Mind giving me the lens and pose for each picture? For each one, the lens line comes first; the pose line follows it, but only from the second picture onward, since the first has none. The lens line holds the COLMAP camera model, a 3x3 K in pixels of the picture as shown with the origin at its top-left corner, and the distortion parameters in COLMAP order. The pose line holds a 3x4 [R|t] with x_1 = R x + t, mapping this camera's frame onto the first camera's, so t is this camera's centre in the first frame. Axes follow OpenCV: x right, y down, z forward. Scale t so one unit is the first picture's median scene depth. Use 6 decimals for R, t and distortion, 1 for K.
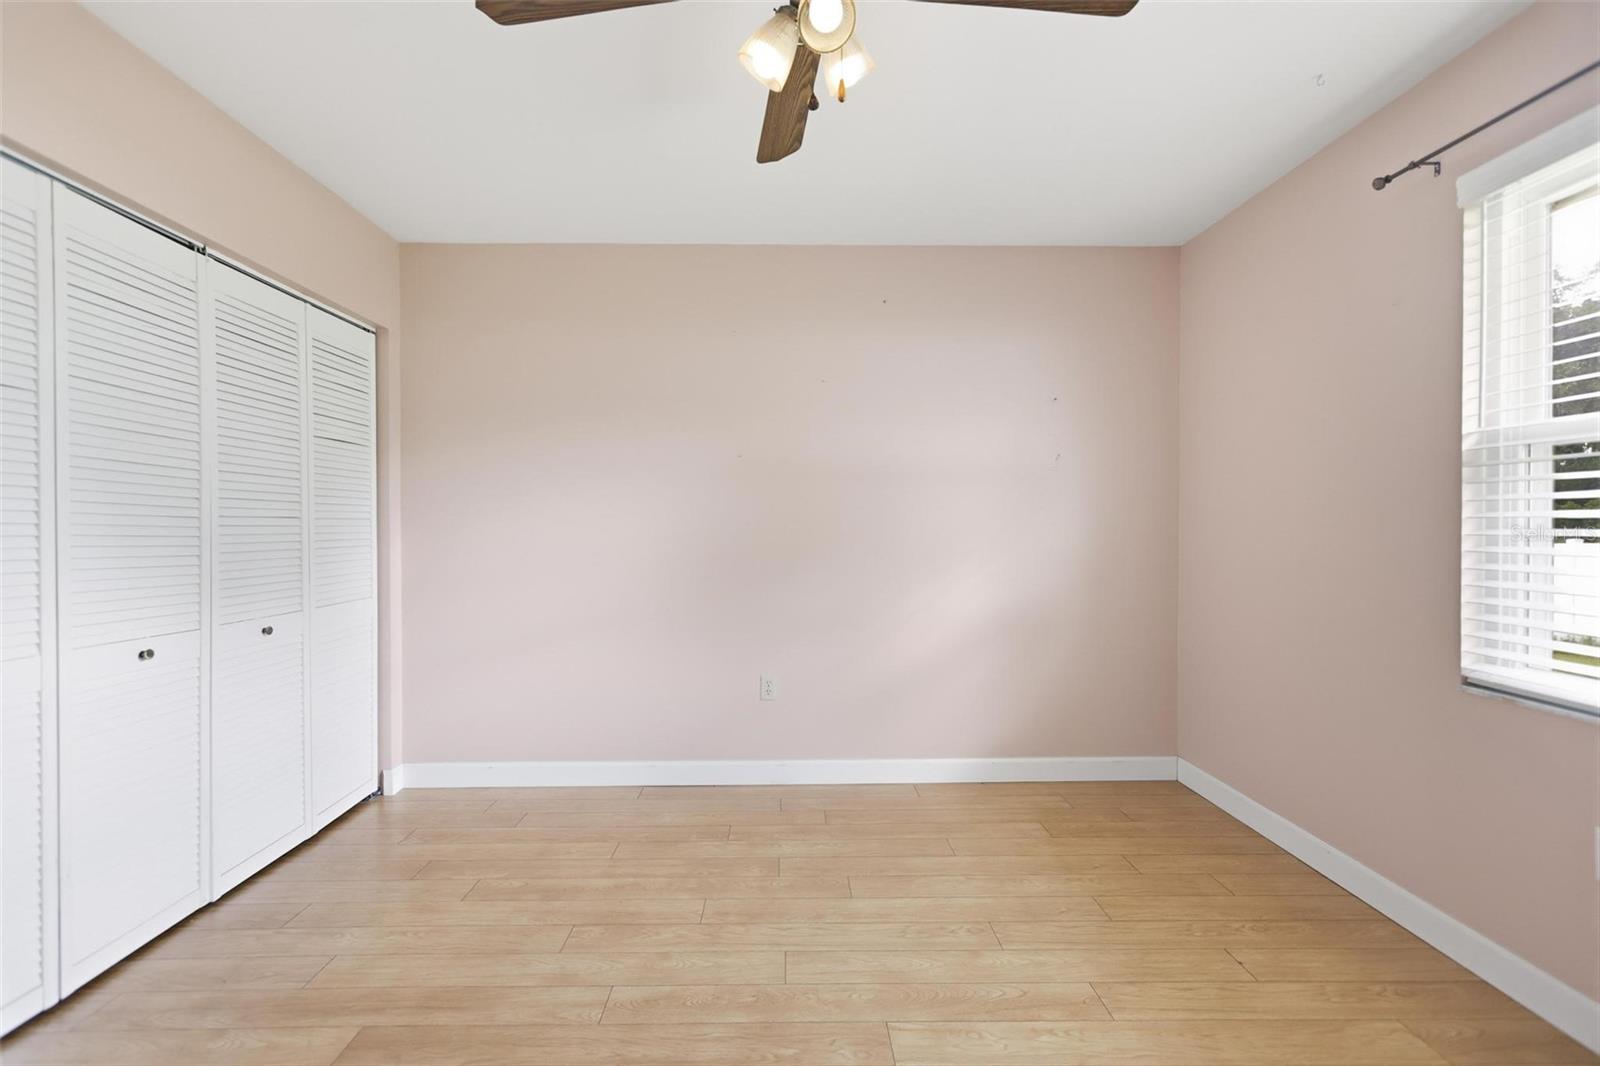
lens RADIAL K [[711.0, 0, 800.3], [0, 711.0, 527.5], [0, 0, 1]] dist [-0.001591, -0.000257]
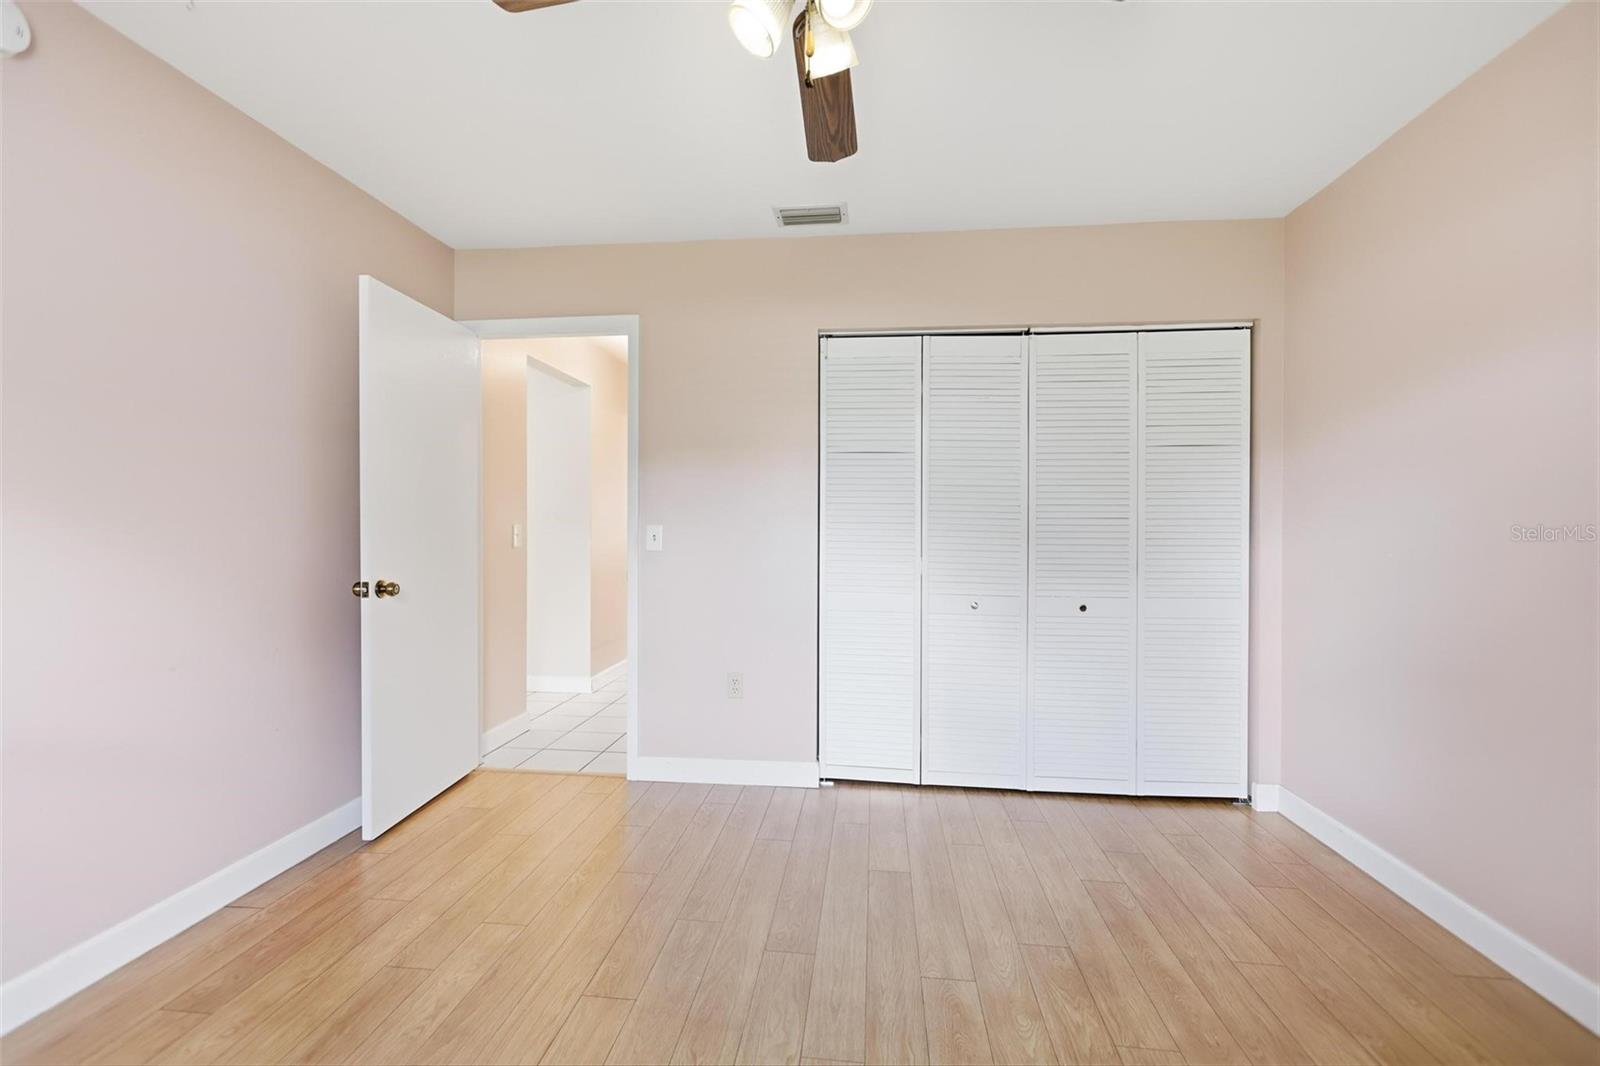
lens RADIAL K [[711.0, 0, 793.6], [0, 711.0, 525.6], [0, 0, 1]] dist [-0.001591, -0.000257]
pose [[-0.157045, -0.008332, -0.987556, 0.594664], [-0.009610, 0.999930, -0.006908, 0.013038], [0.987545, 0.008406, -0.157114, 0.699952]]
